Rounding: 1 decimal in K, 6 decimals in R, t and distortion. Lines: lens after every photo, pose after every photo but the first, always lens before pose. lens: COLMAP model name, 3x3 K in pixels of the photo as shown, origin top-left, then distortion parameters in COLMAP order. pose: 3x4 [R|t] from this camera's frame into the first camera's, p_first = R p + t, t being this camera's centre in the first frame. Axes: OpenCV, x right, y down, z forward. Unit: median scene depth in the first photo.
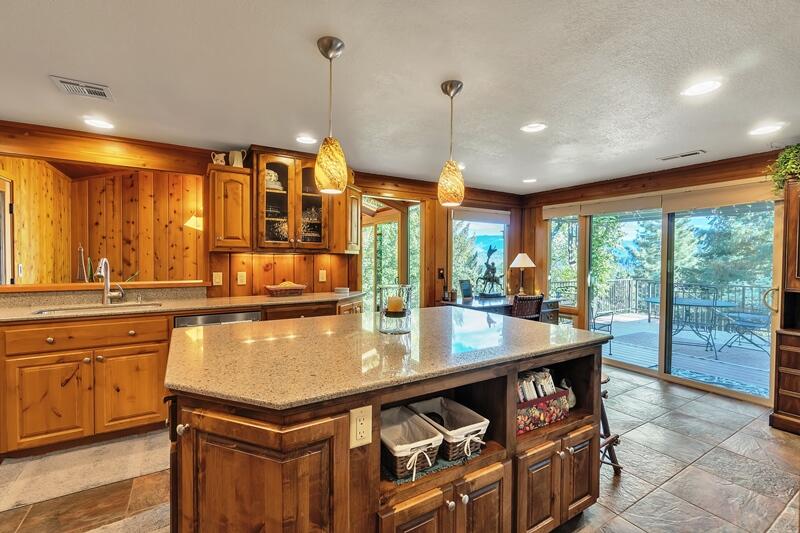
lens RADIAL K [[349.3, 0, 395.5], [0, 349.3, 268.3], [0, 0, 1]] dist [0.000306, 0.000420]
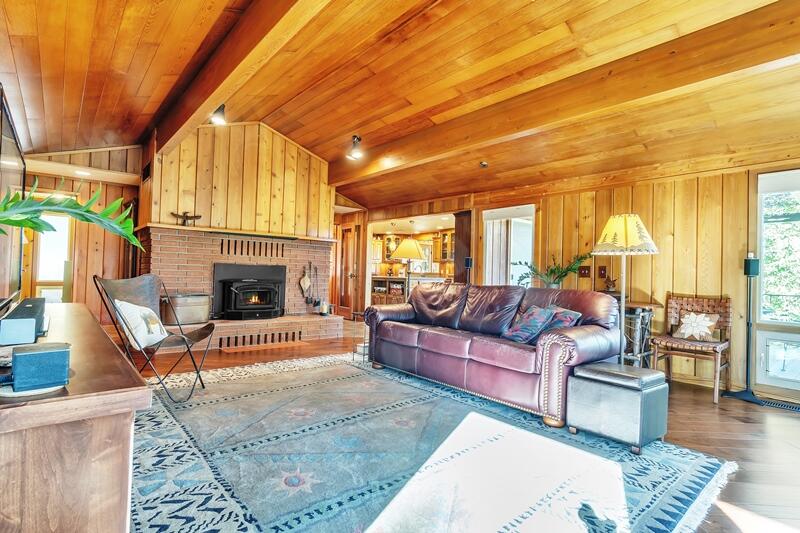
lens RADIAL K [[400.2, 0, 401.3], [0, 400.2, 266.2], [0, 0, 1]] dist [0.005795, 0.000302]
pose [[0.169791, -0.018249, -0.985311, 2.824381], [-0.041121, 0.998827, -0.025585, 0.082390], [0.984622, 0.044861, 0.168841, 0.024183]]
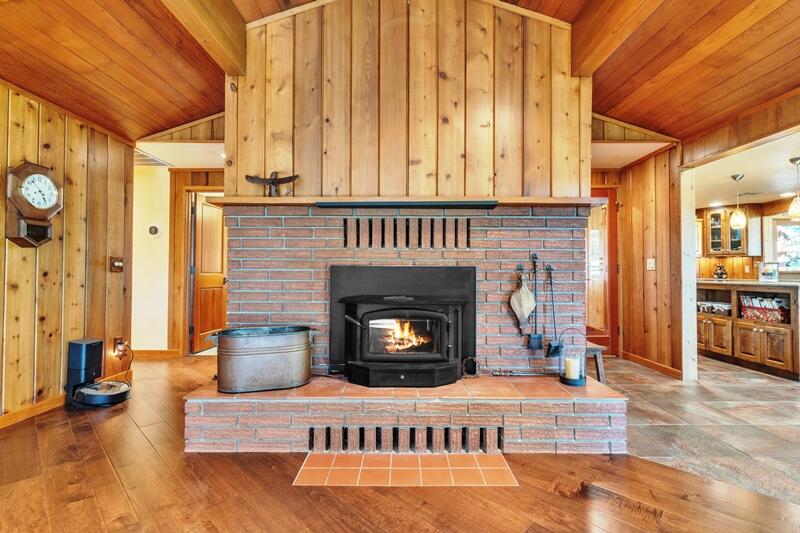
lens RADIAL K [[349.3, 0, 408.4], [0, 349.3, 266.3], [0, 0, 1]] dist [0.000306, 0.000420]
pose [[-0.515091, -0.017749, -0.856952, 1.672707], [-0.017579, 0.999794, -0.010141, 0.066919], [0.856955, 0.009841, -0.515297, 0.069830]]
